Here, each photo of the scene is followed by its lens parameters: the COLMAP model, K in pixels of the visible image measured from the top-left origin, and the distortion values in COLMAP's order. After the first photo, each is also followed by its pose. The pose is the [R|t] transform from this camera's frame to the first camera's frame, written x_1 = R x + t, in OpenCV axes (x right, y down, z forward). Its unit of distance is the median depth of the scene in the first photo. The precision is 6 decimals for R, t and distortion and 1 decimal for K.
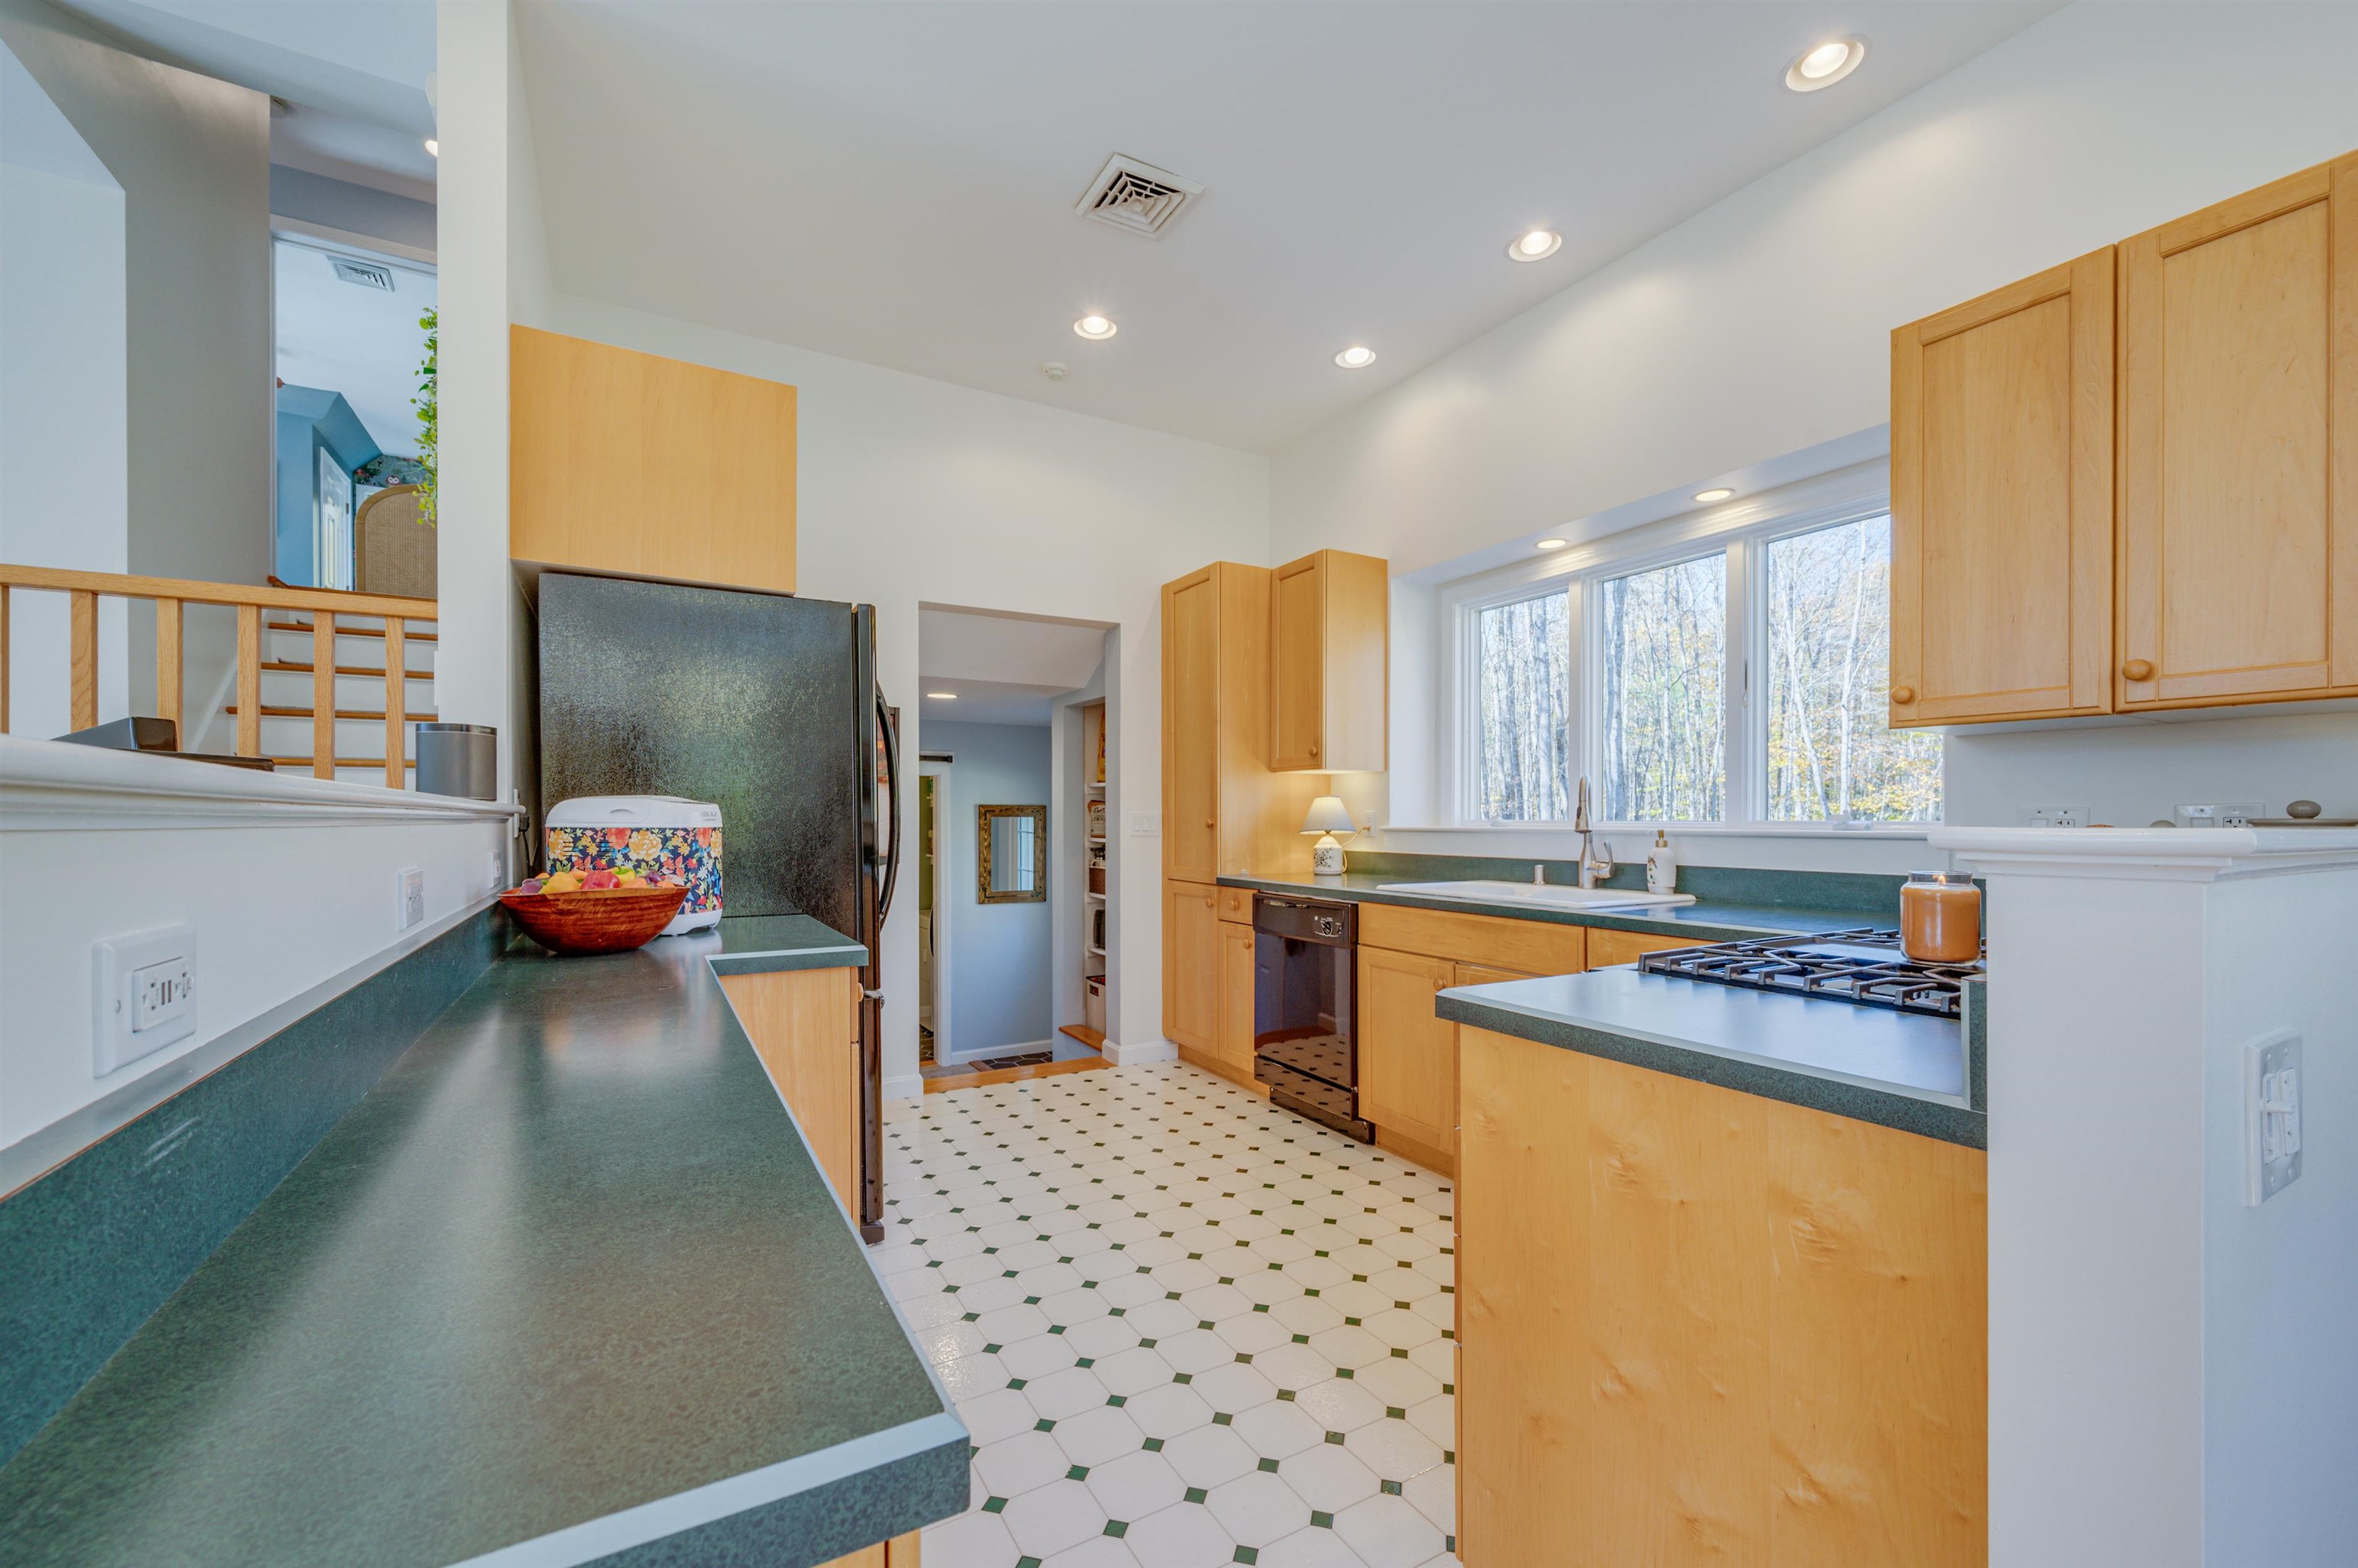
lens RADIAL K [[932.8, 0, 1185.1], [0, 932.8, 805.1], [0, 0, 1]] dist [0.000592, 0.000116]
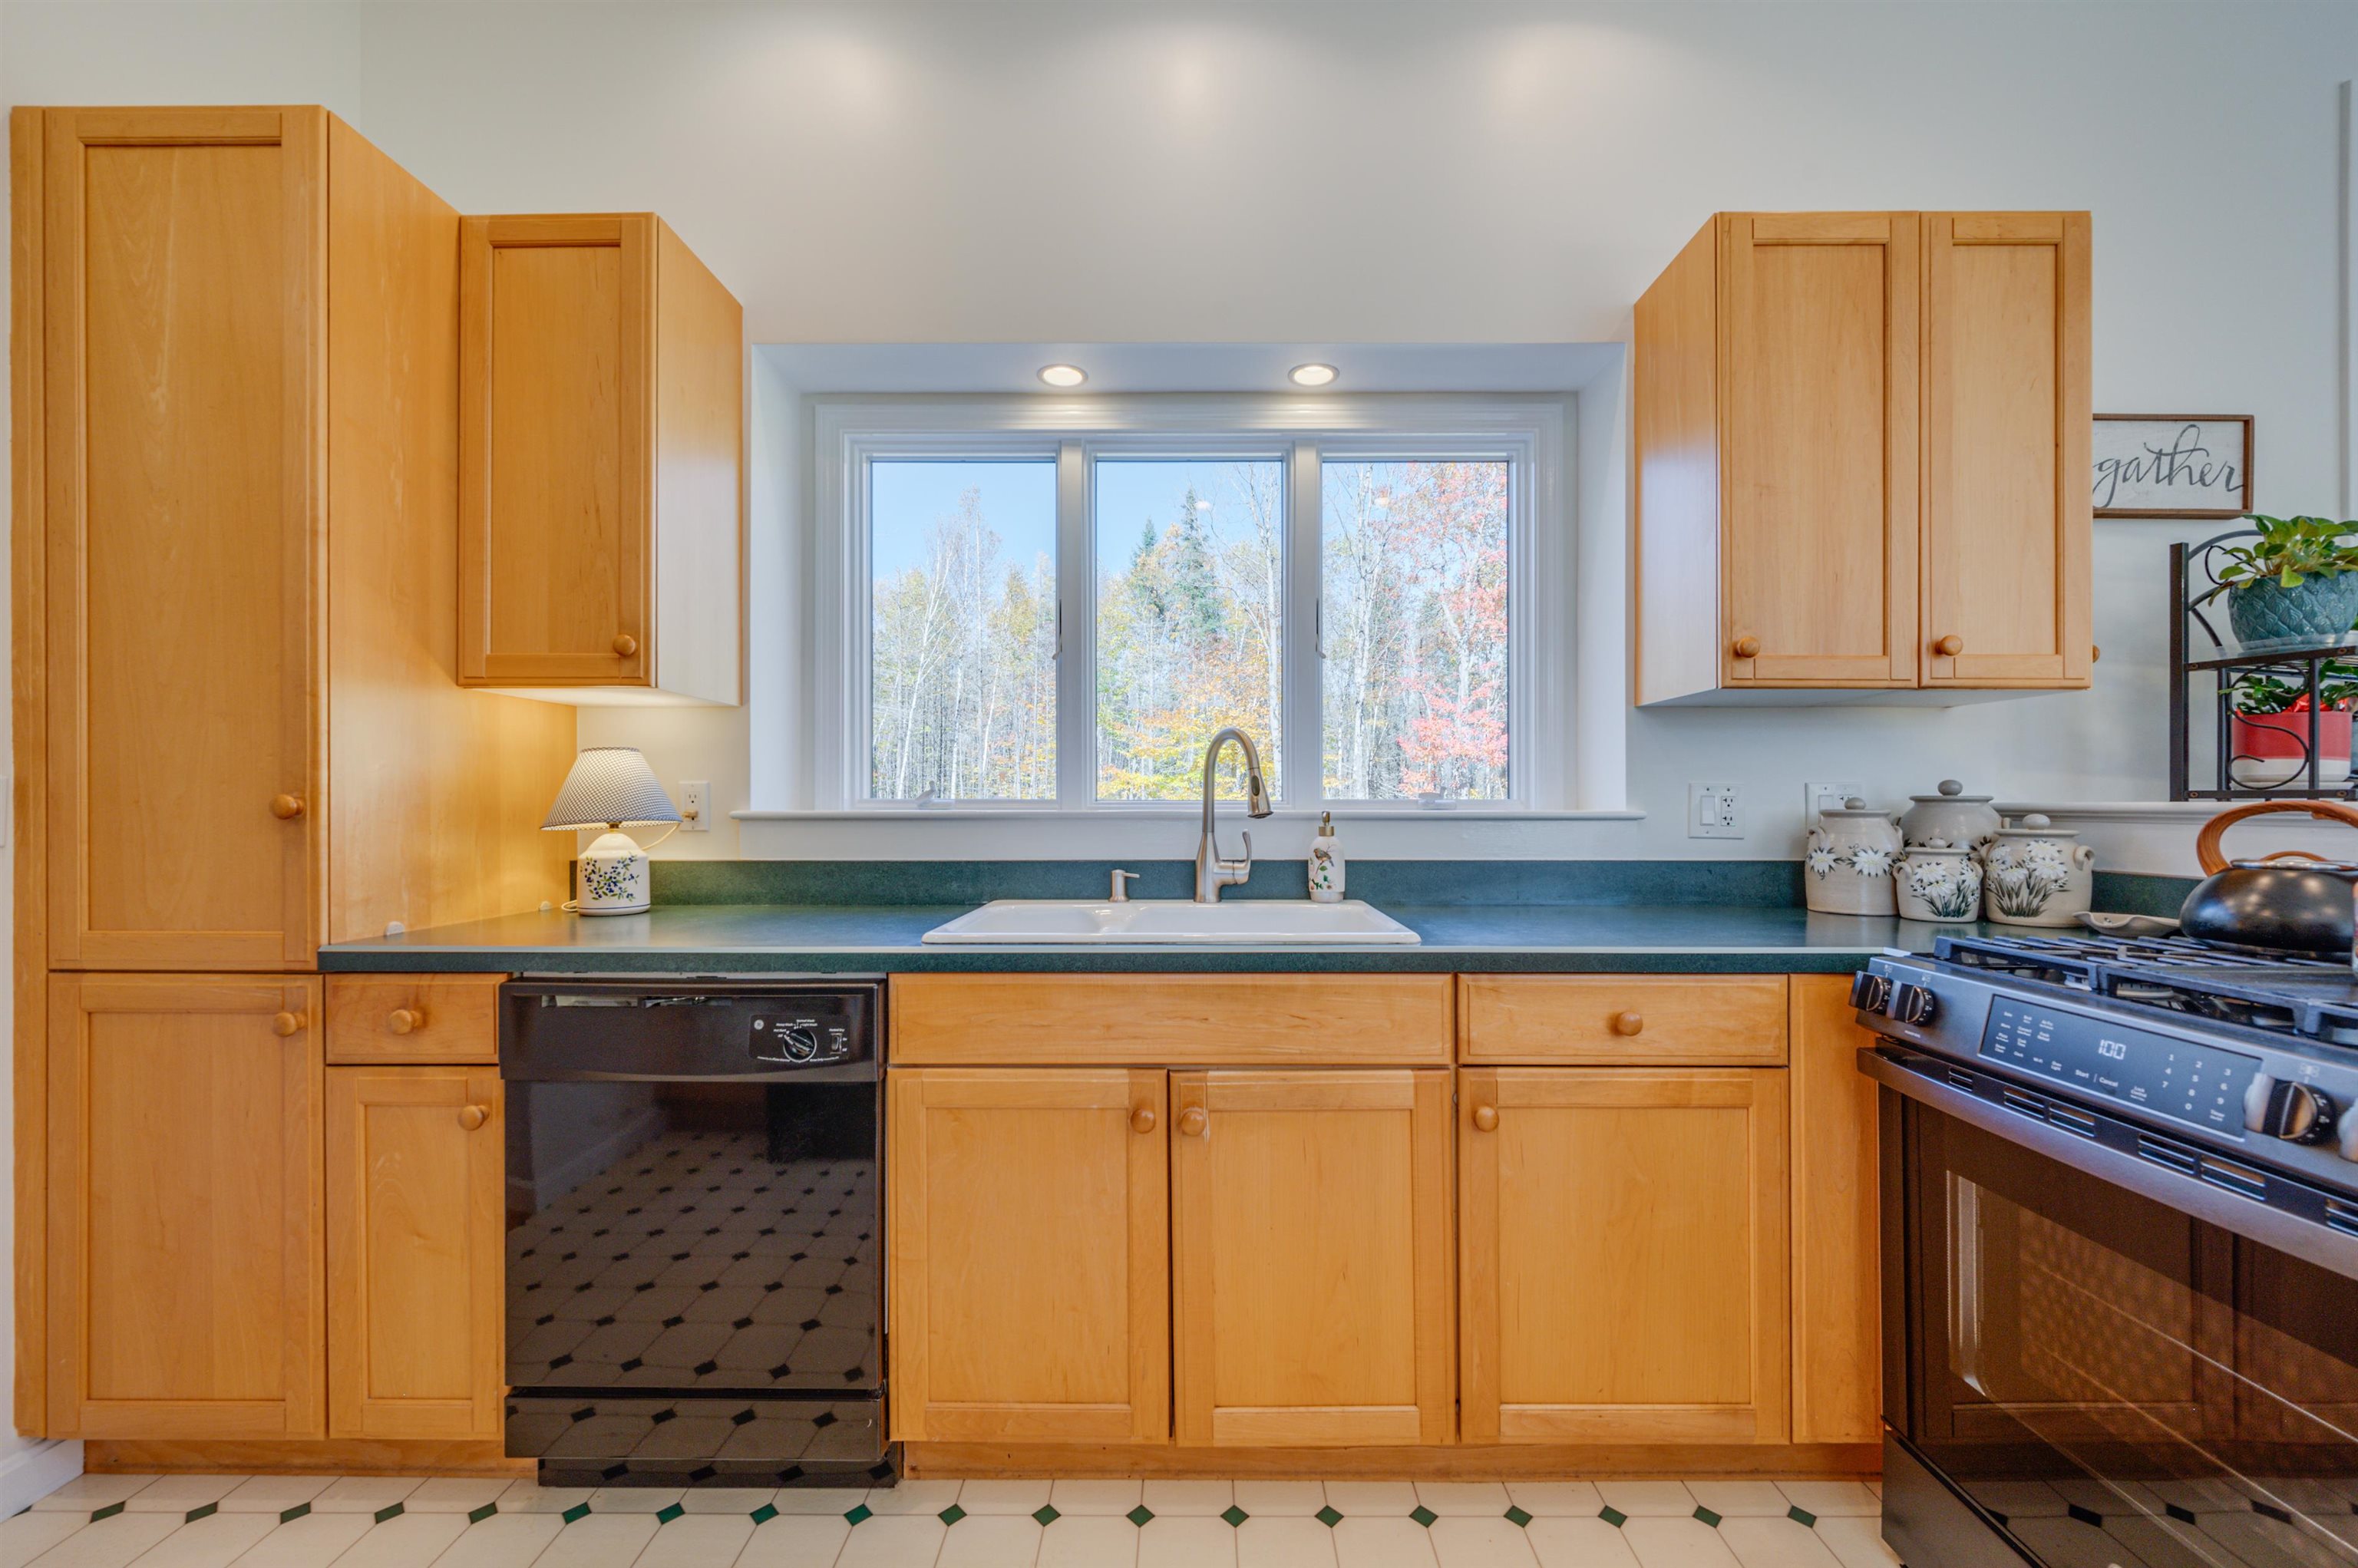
lens RADIAL K [[932.8, 0, 1176.1], [0, 932.8, 794.1], [0, 0, 1]] dist [0.000592, 0.000116]
pose [[0.512482, 0.004445, 0.858686, -0.120447], [-0.011751, 0.999929, 0.001837, 0.010280], [-0.858617, -0.011032, 0.512498, 0.560454]]
